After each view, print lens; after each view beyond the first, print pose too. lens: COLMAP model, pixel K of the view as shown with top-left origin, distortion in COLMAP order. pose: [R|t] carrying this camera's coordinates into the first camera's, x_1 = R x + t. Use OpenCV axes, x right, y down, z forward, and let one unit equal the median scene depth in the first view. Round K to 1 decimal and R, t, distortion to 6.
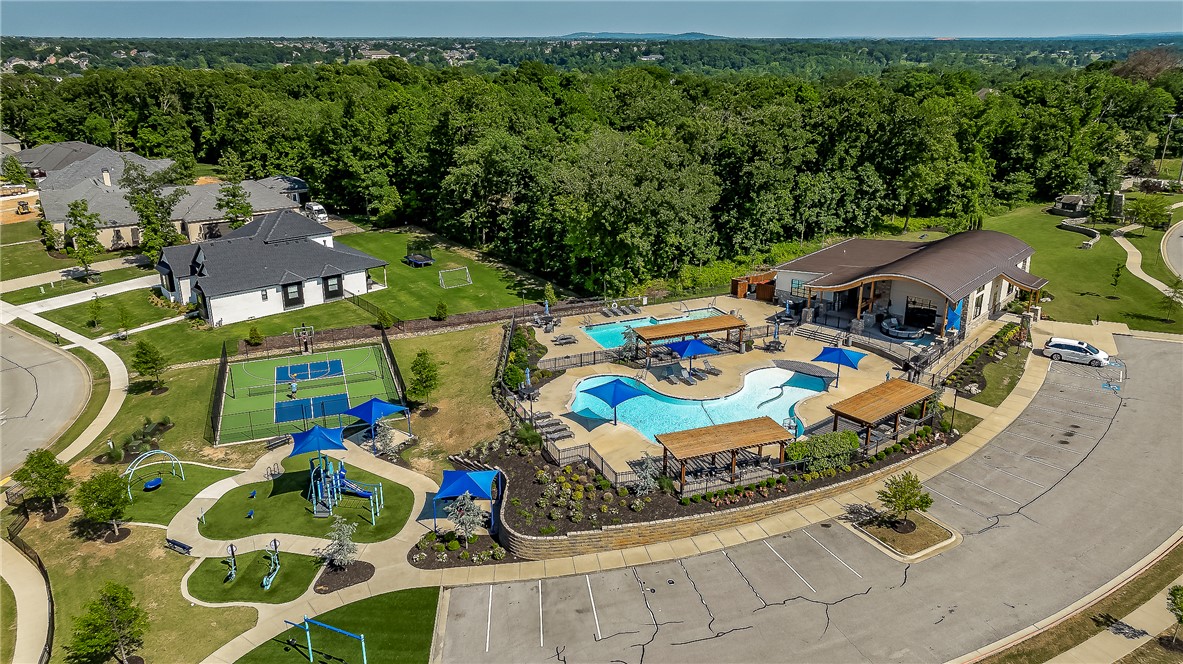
lens RADIAL K [[852.2, 0, 542.0], [0, 852.2, 332.1], [0, 0, 1]] dist [-0.040431, 0.069735]
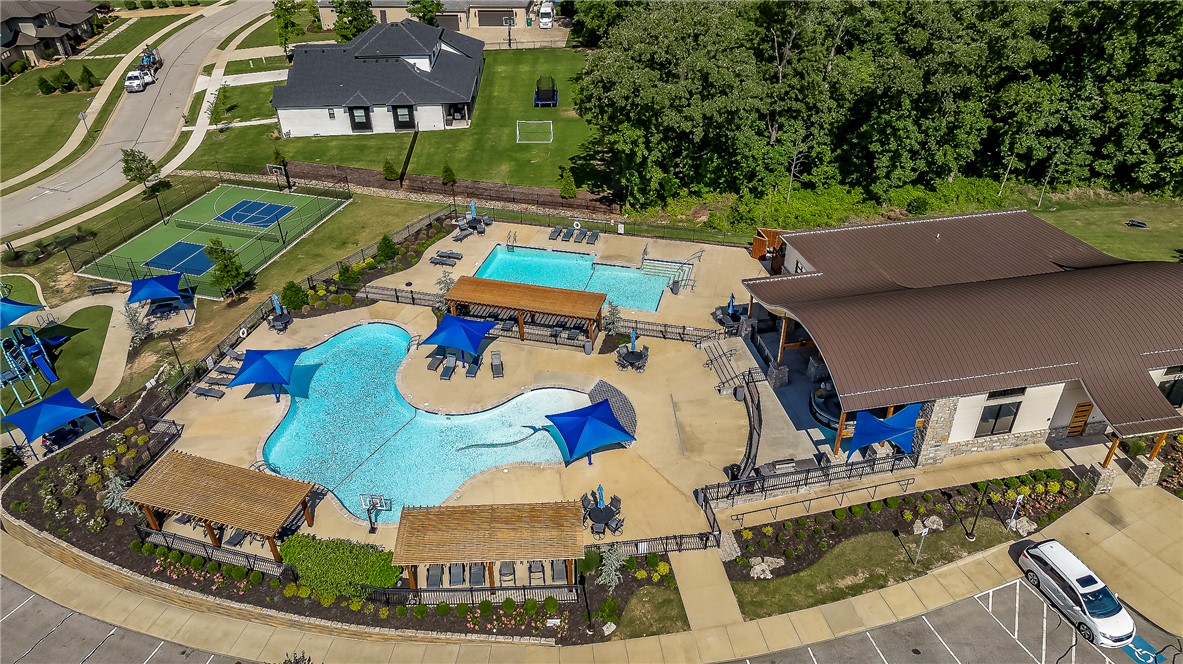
lens RADIAL K [[814.7, 0, 559.7], [0, 814.7, 327.2], [0, 0, 1]] dist [-0.044661, 0.074052]
pose [[0.807688, 0.328407, -0.489682, 0.415848], [-0.183487, 0.929280, 0.320580, -0.160019], [0.560332, -0.169079, 0.810827, 0.341280]]
